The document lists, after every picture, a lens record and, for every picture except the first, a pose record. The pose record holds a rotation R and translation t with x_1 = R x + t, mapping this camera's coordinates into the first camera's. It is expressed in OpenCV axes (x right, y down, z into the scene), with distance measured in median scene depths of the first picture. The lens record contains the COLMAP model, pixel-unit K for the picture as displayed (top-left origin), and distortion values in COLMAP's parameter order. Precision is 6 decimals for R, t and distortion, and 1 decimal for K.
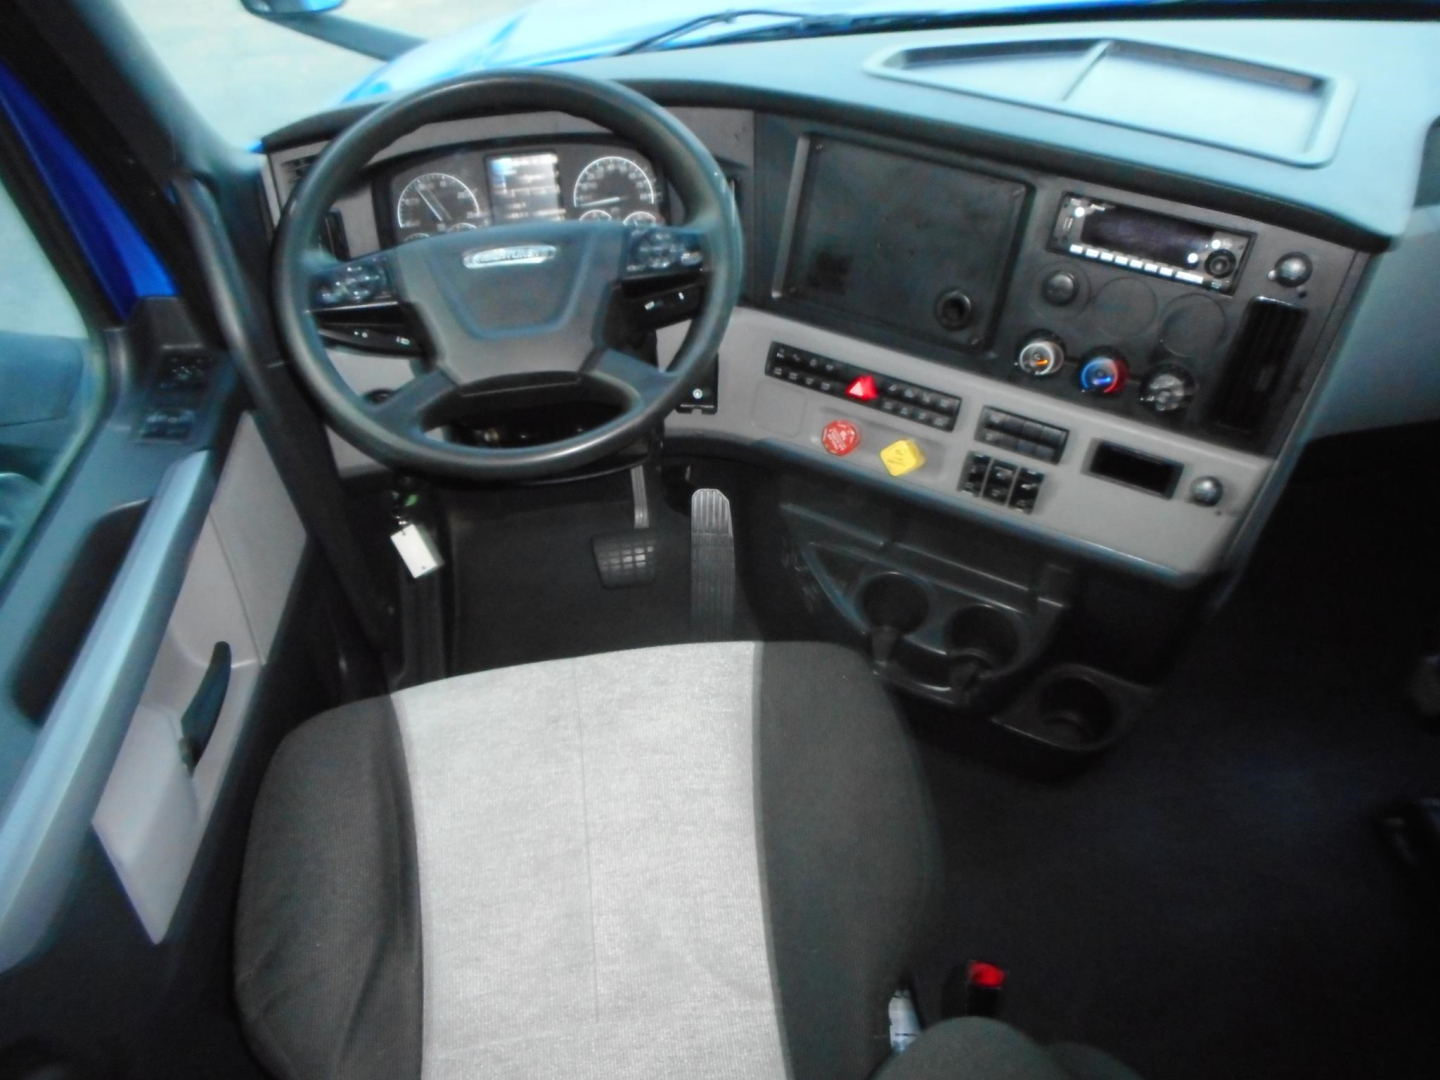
lens RADIAL K [[1082.8, 0, 720.0], [0, 1082.8, 540.0], [0, 0, 1]] dist [0.010033, 0.005618]
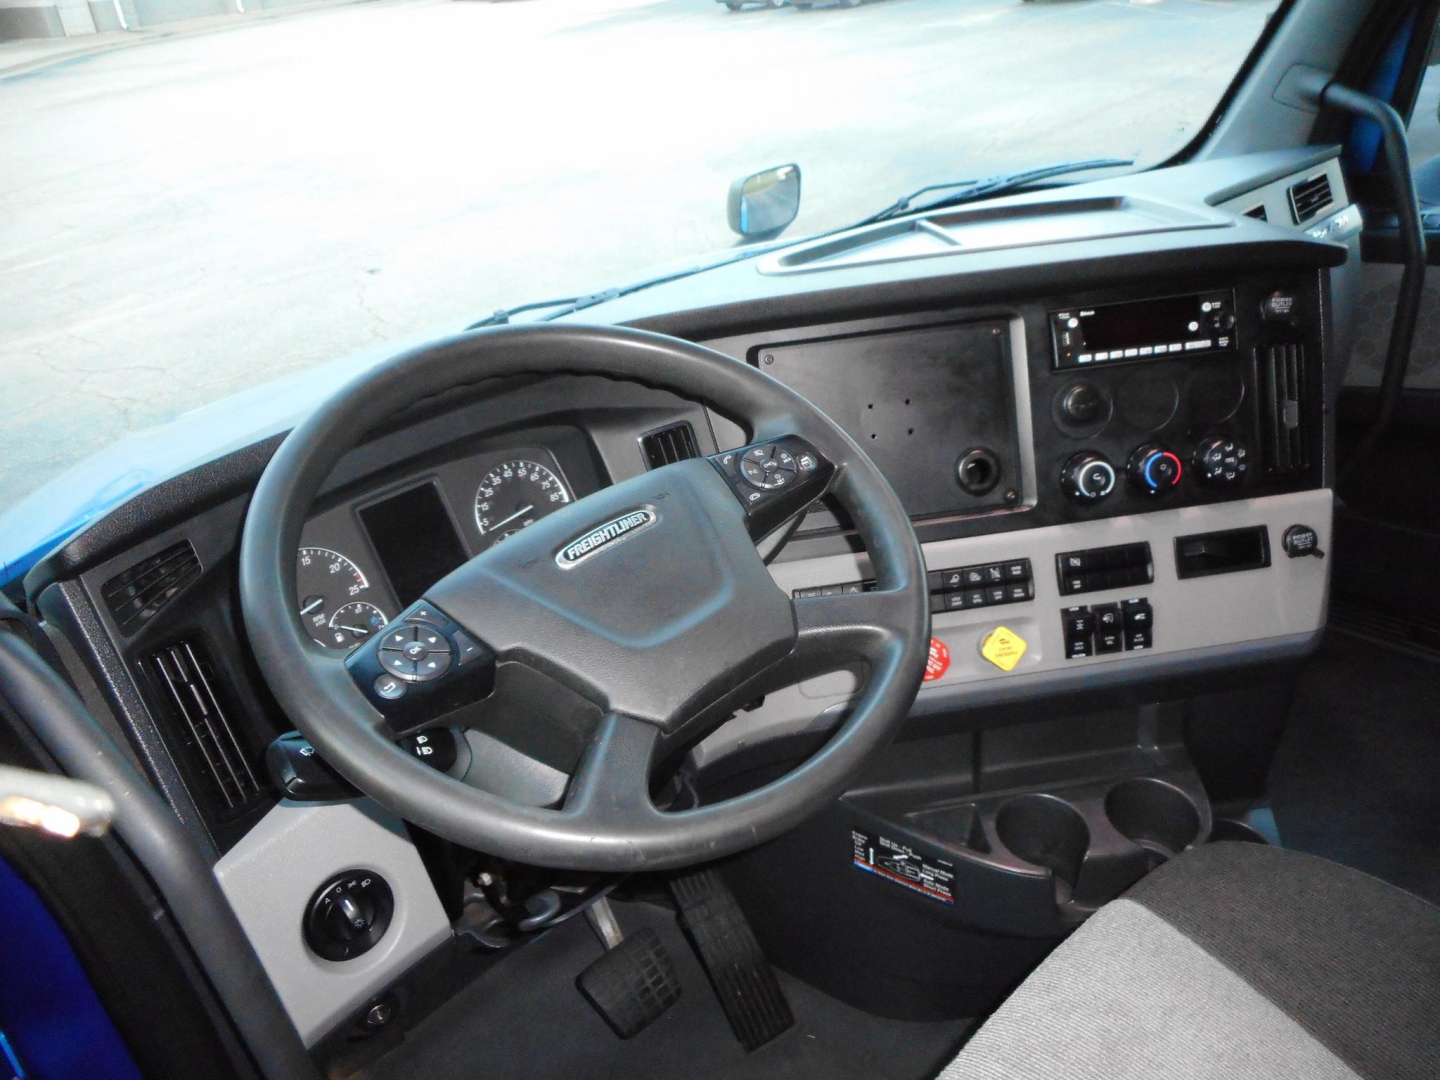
lens RADIAL K [[1110.5, 0, 720.0], [0, 1110.5, 540.0], [0, 0, 1]] dist [0.009751, 0.005198]
pose [[0.813749, -0.320363, 0.484953, -0.412478], [0.469045, 0.854705, -0.222433, -0.061495], [-0.343233, 0.408470, 0.845780, 0.323719]]
